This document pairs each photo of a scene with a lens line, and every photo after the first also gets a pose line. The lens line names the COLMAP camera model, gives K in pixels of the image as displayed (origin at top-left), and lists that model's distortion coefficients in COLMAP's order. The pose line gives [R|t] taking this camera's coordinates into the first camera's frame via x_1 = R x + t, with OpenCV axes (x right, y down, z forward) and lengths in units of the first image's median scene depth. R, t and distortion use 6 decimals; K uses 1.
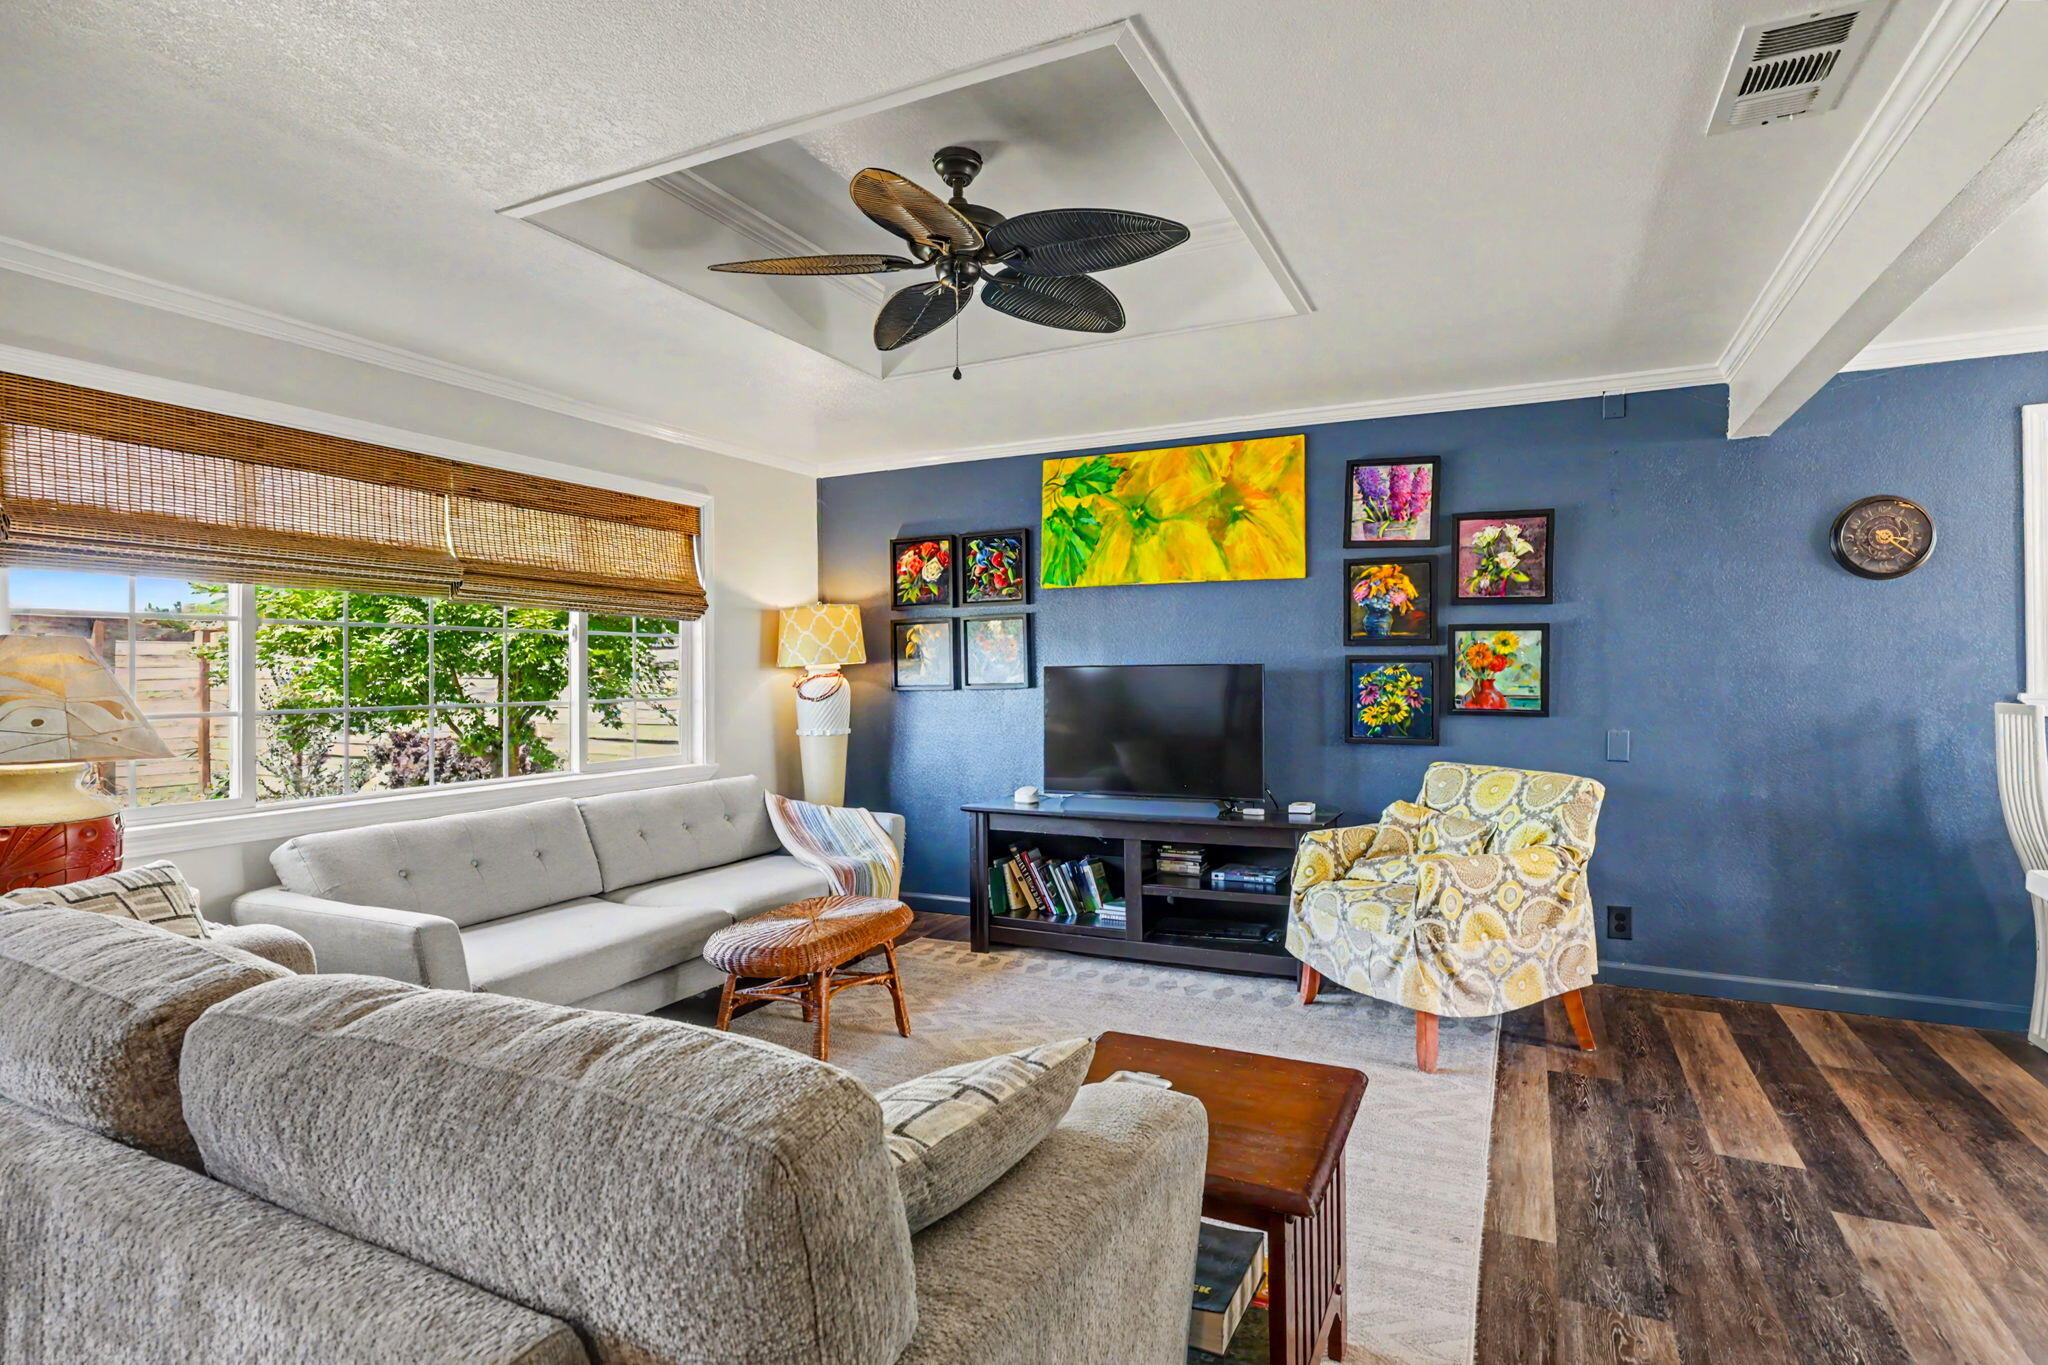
lens RADIAL K [[1013.2, 0, 1021.0], [0, 1013.2, 672.0], [0, 0, 1]] dist [-0.002682, 0.000544]
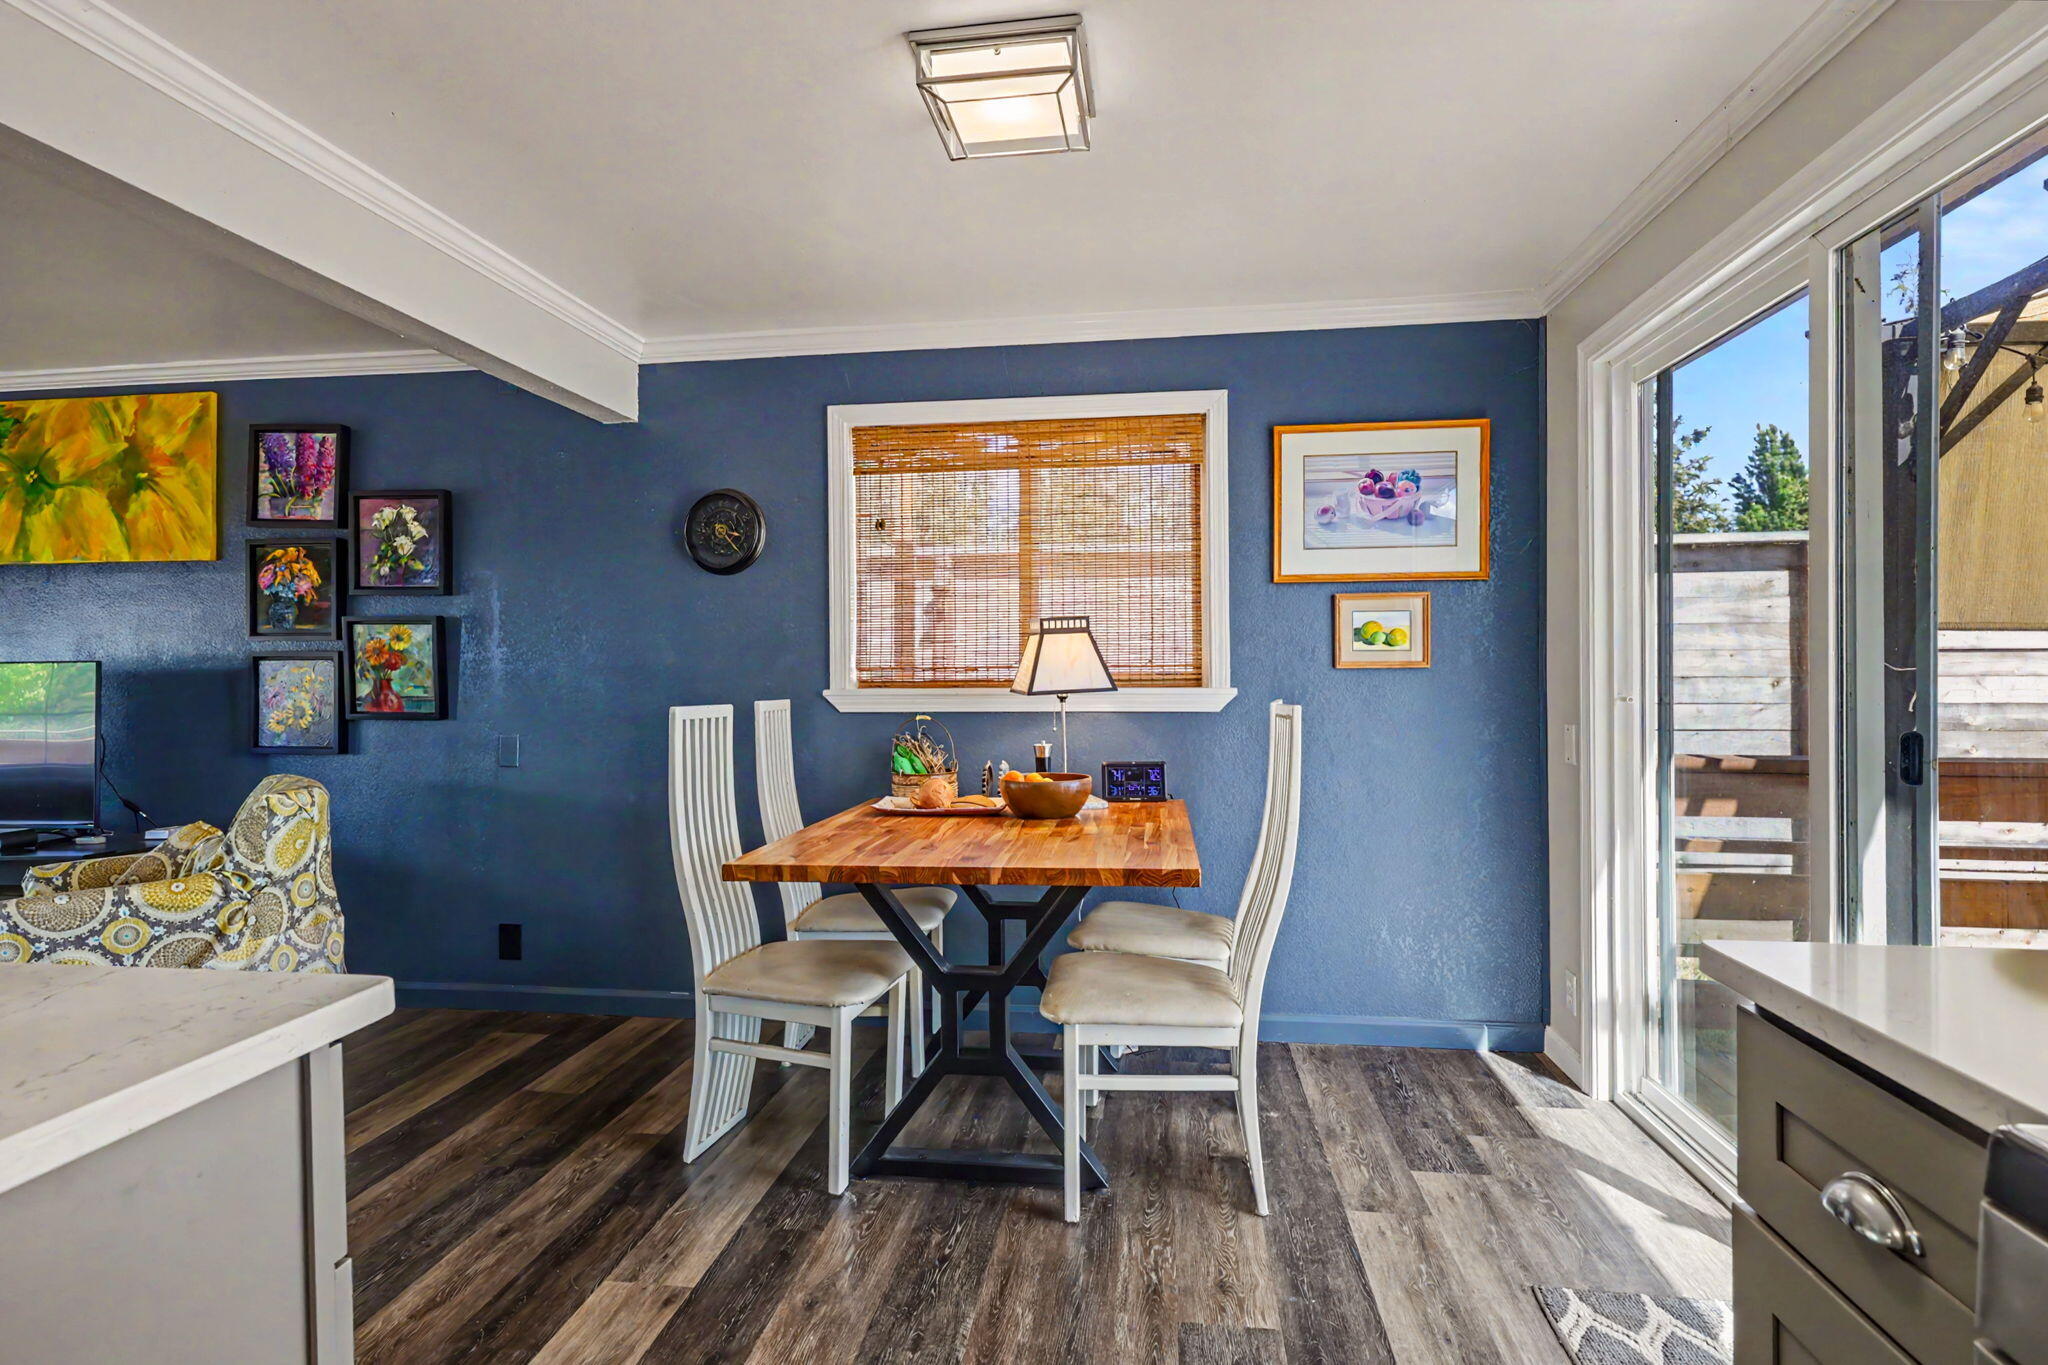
lens RADIAL K [[1013.2, 0, 1021.0], [0, 1013.2, 672.0], [0, 0, 1]] dist [-0.002682, 0.000544]
pose [[0.947694, -0.002349, 0.319171, 0.670910], [0.003578, 0.999988, -0.003265, 0.006067], [-0.319160, 0.004236, 0.947691, -0.021363]]
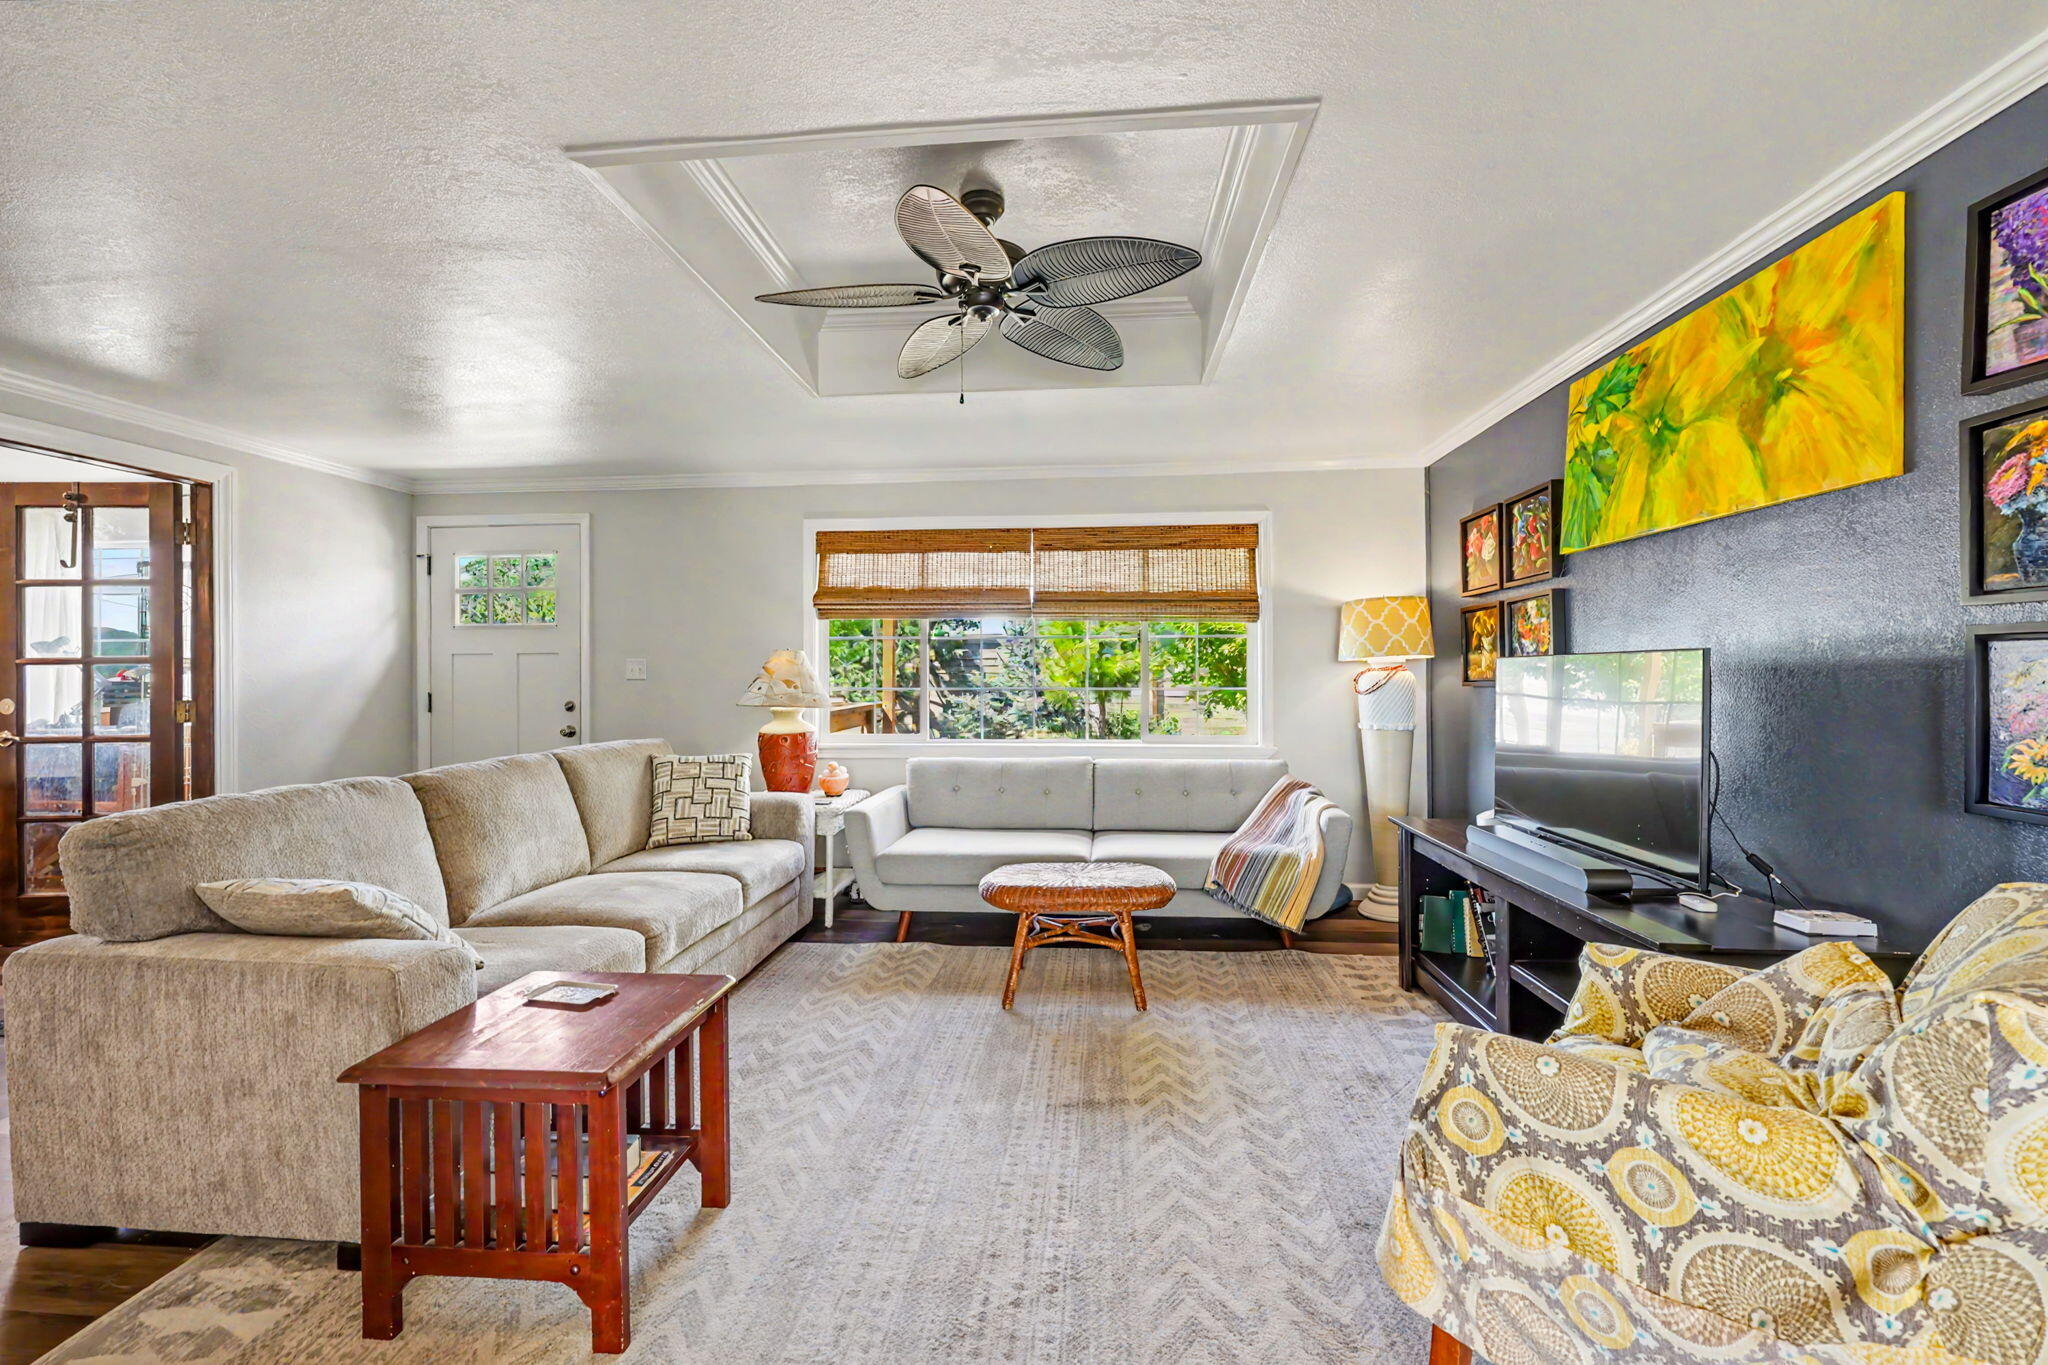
lens RADIAL K [[832.2, 0, 1034.4], [0, 832.2, 669.3], [0, 0, 1]] dist [-0.000776, 0.000318]
pose [[0.372036, -0.000230, -0.928218, 0.519275], [0.000292, 1.000000, -0.000131, 0.003544], [0.928218, -0.000222, 0.372036, 0.461828]]
